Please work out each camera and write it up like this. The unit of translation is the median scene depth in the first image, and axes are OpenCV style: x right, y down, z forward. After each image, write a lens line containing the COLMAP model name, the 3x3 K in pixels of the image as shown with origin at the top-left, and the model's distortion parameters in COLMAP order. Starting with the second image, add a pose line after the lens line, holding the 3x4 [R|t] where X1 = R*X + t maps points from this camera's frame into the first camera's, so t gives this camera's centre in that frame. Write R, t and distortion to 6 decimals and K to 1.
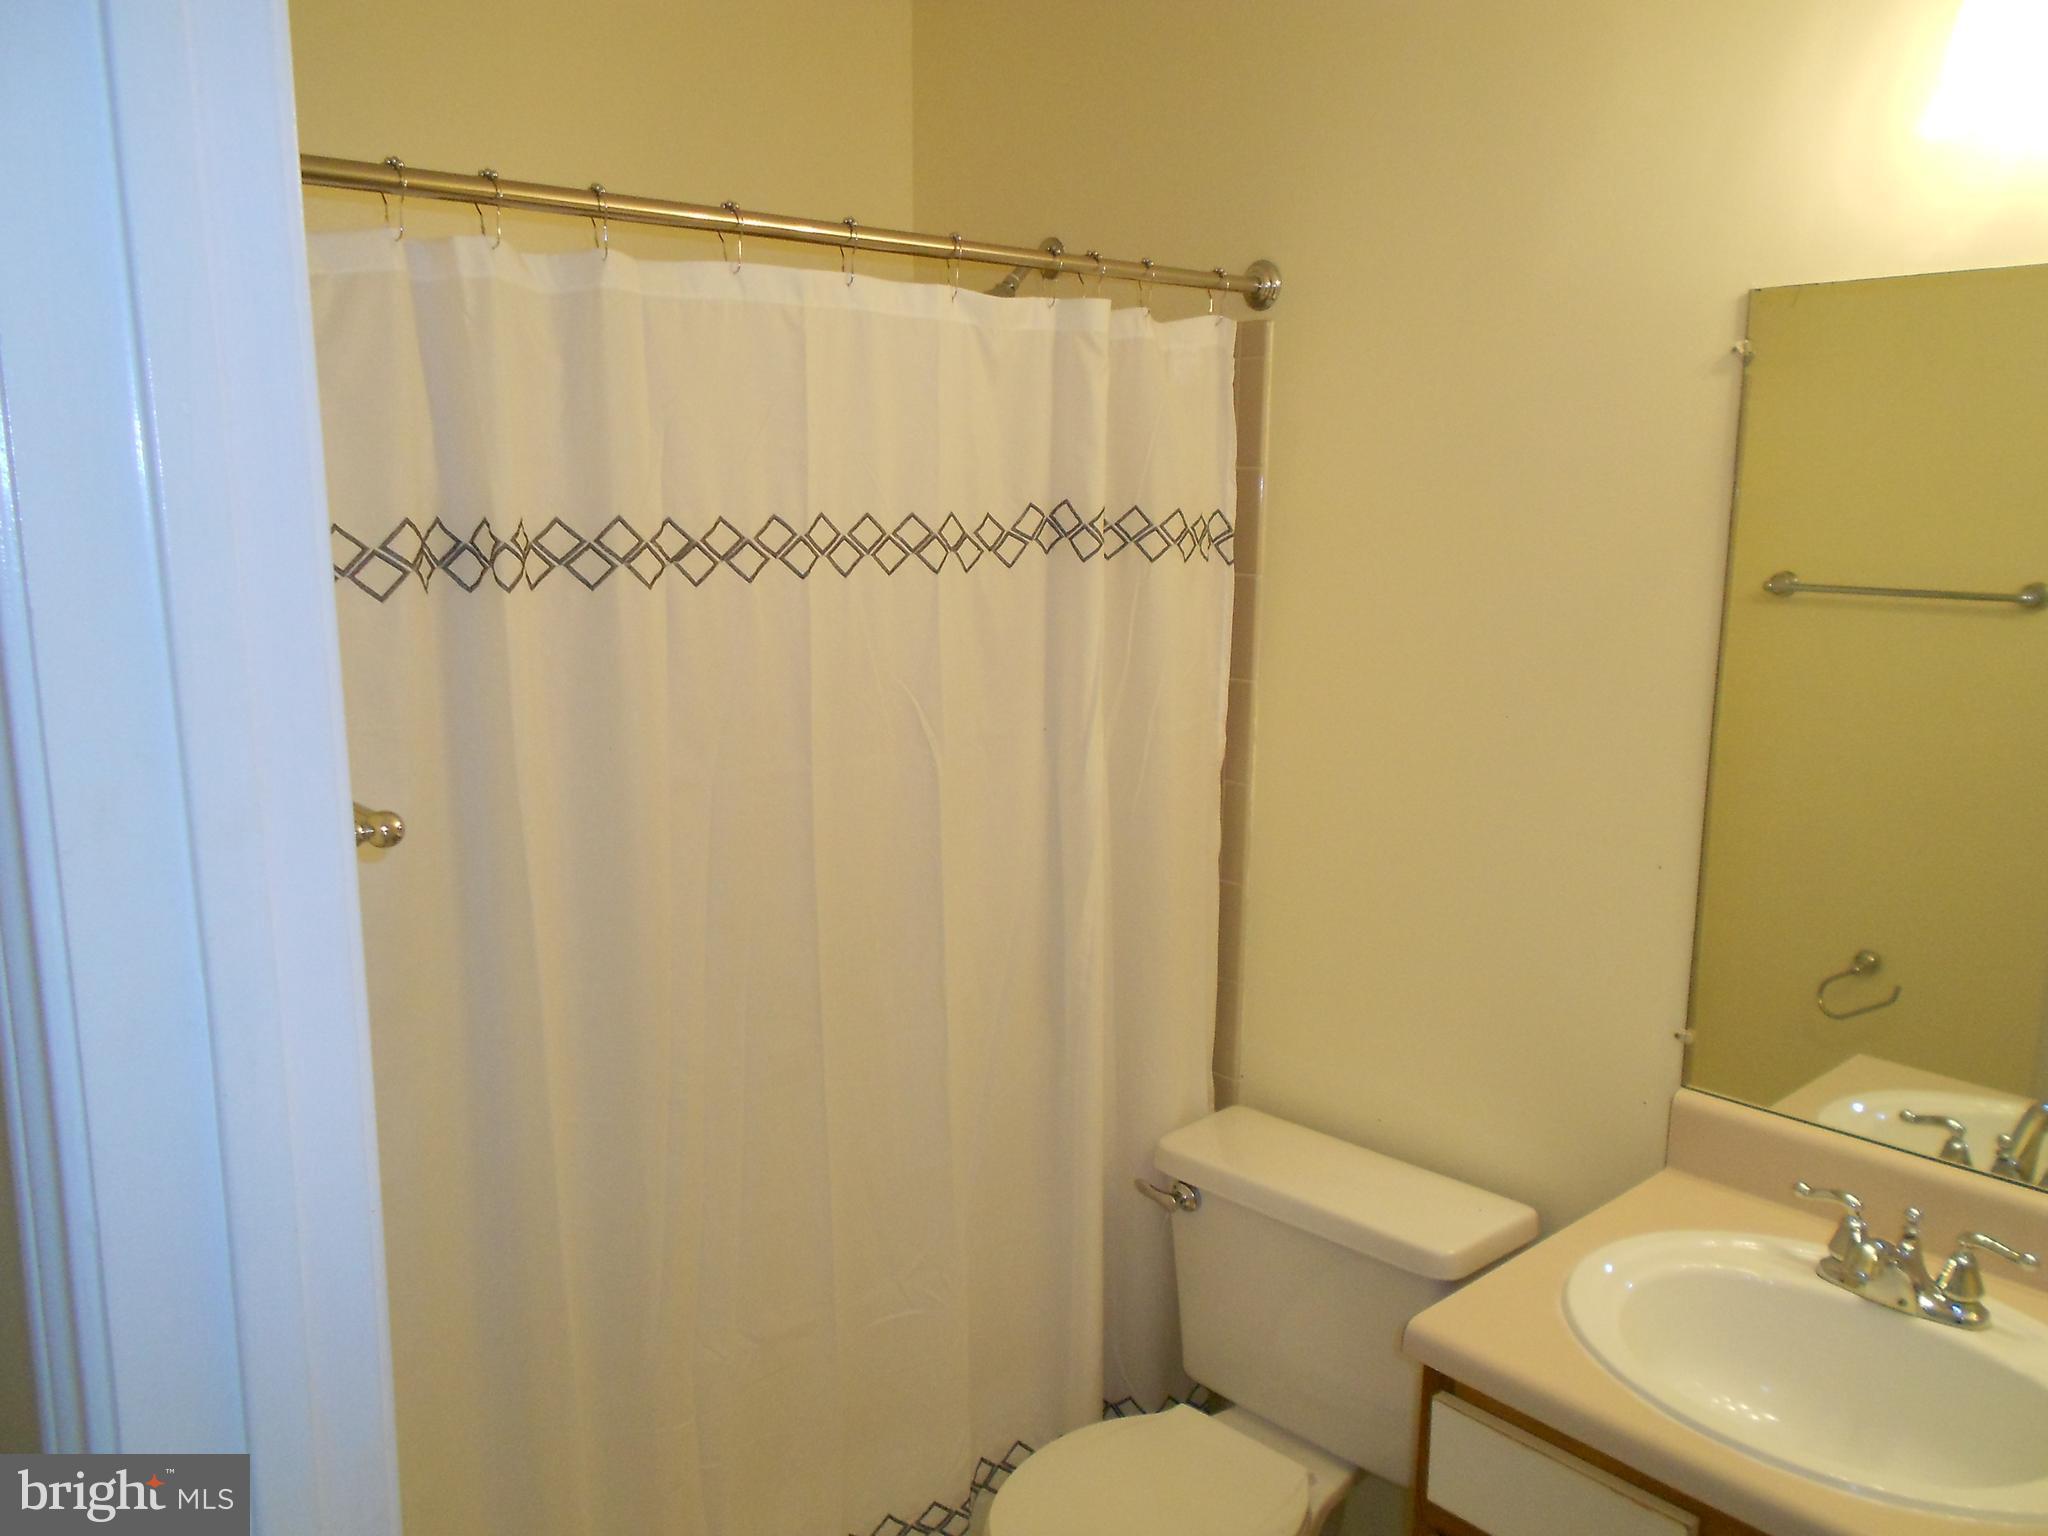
lens RADIAL K [[1567.1, 0, 1014.1], [0, 1567.1, 775.2], [0, 0, 1]] dist [0.001211, -0.010960]
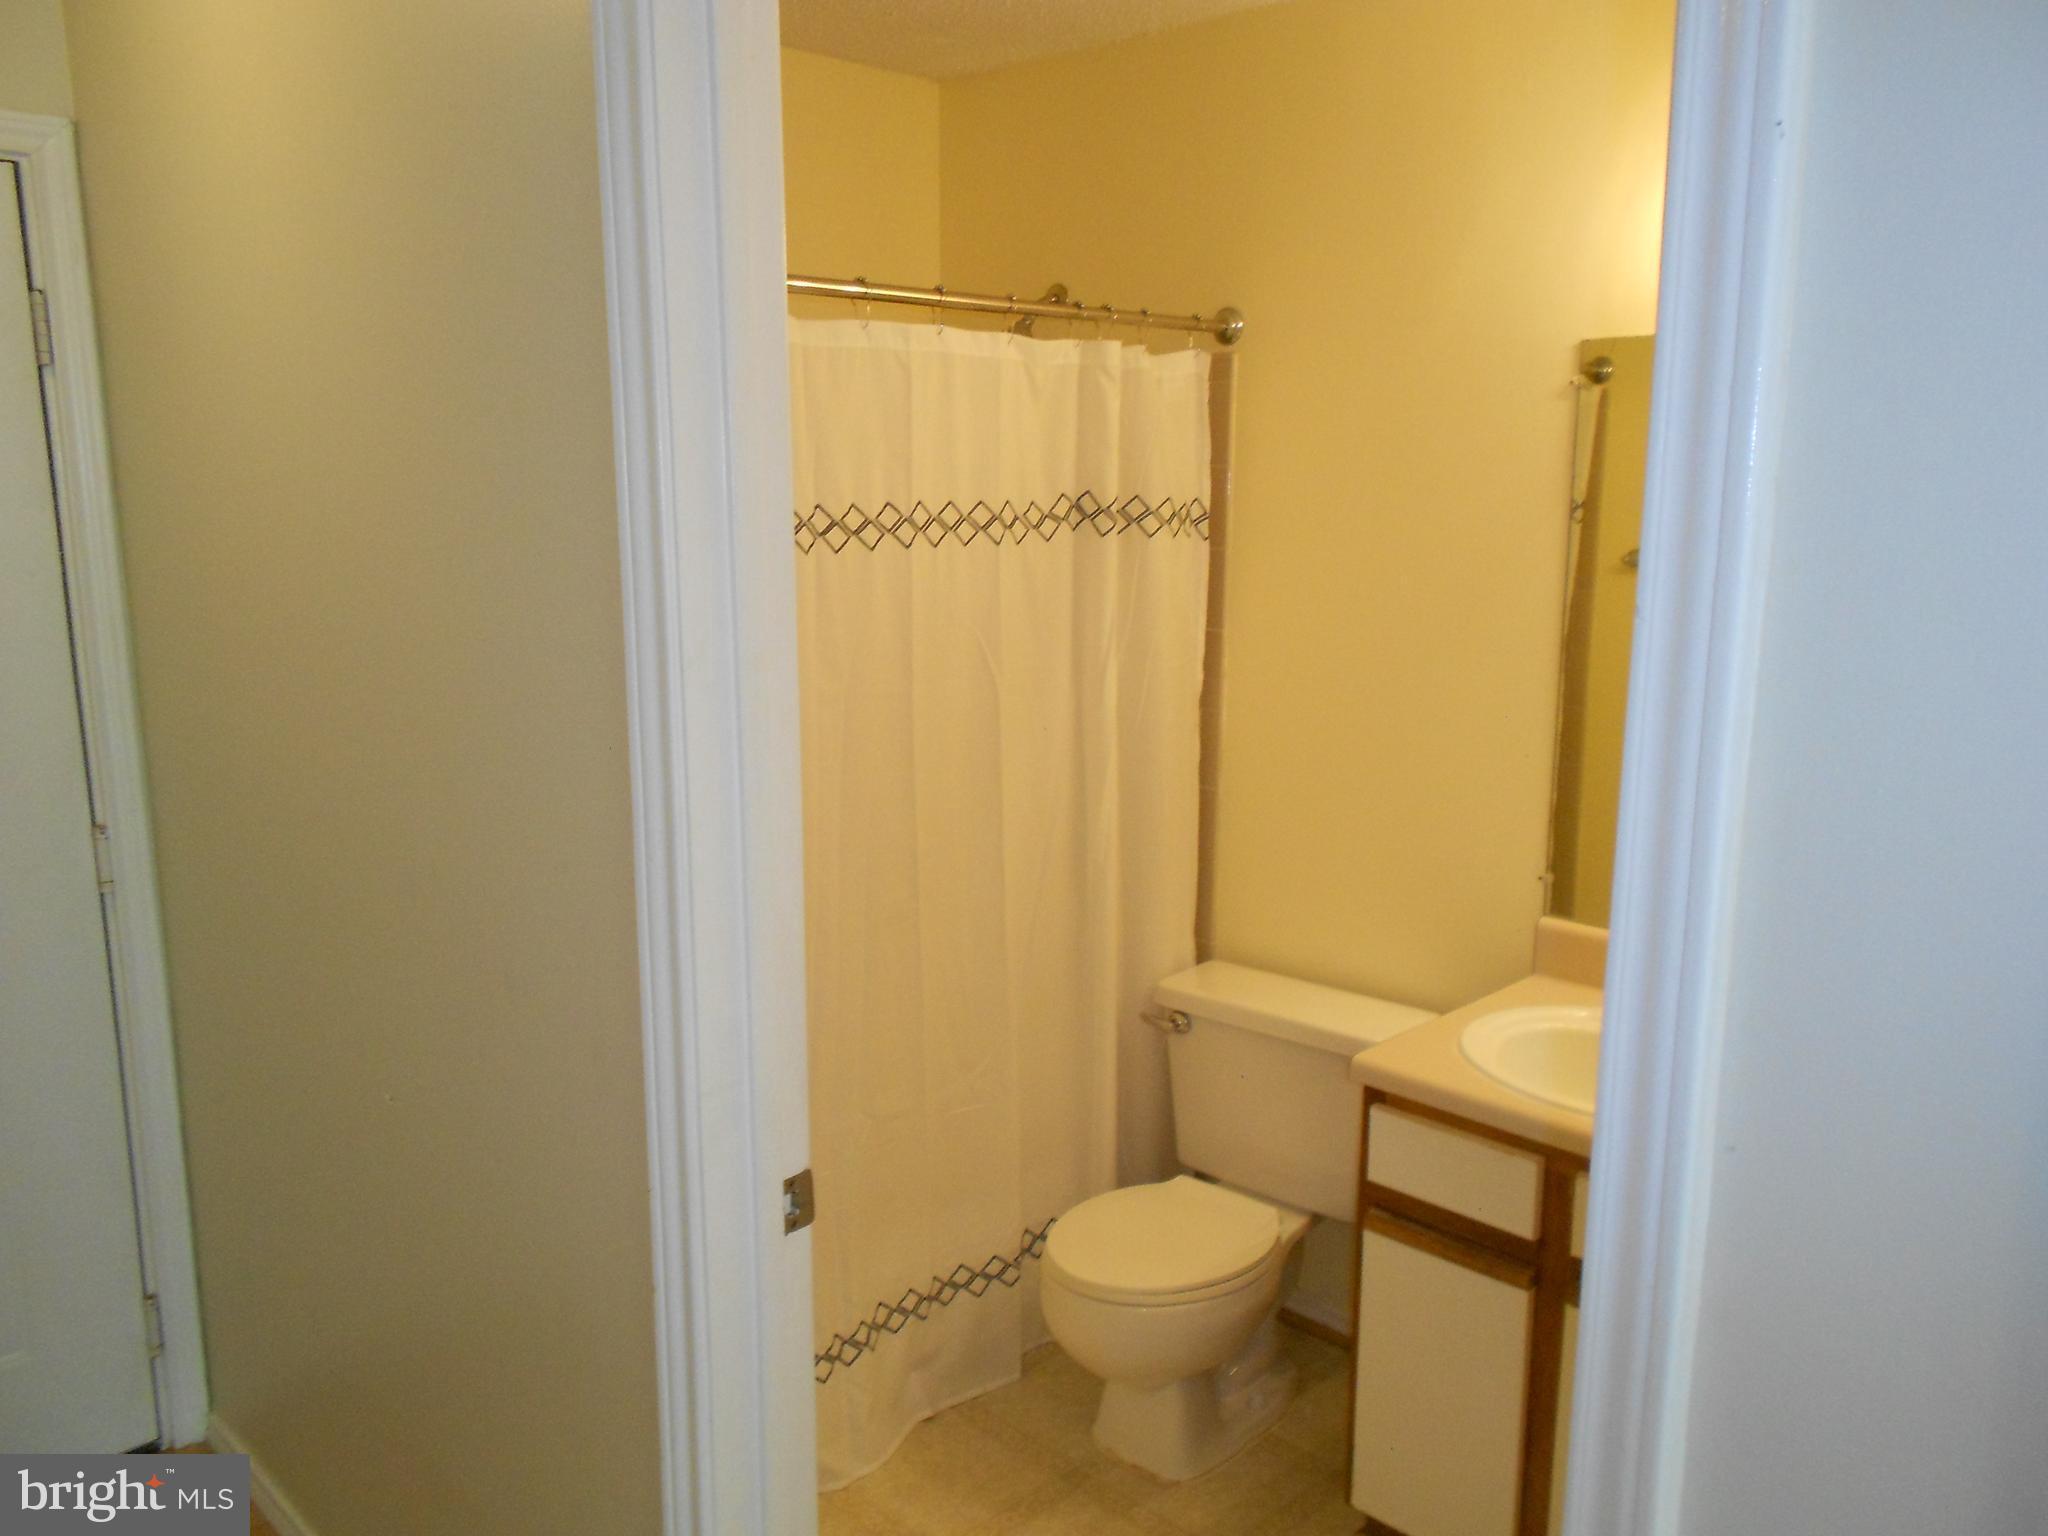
lens RADIAL K [[1567.1, 0, 1031.7], [0, 1567.1, 766.8], [0, 0, 1]] dist [0.001211, -0.010960]
pose [[0.998039, -0.013174, 0.061192, -0.095875], [0.013147, 0.999913, 0.000852, 0.055300], [-0.061198, -0.000046, 0.998126, -0.314623]]
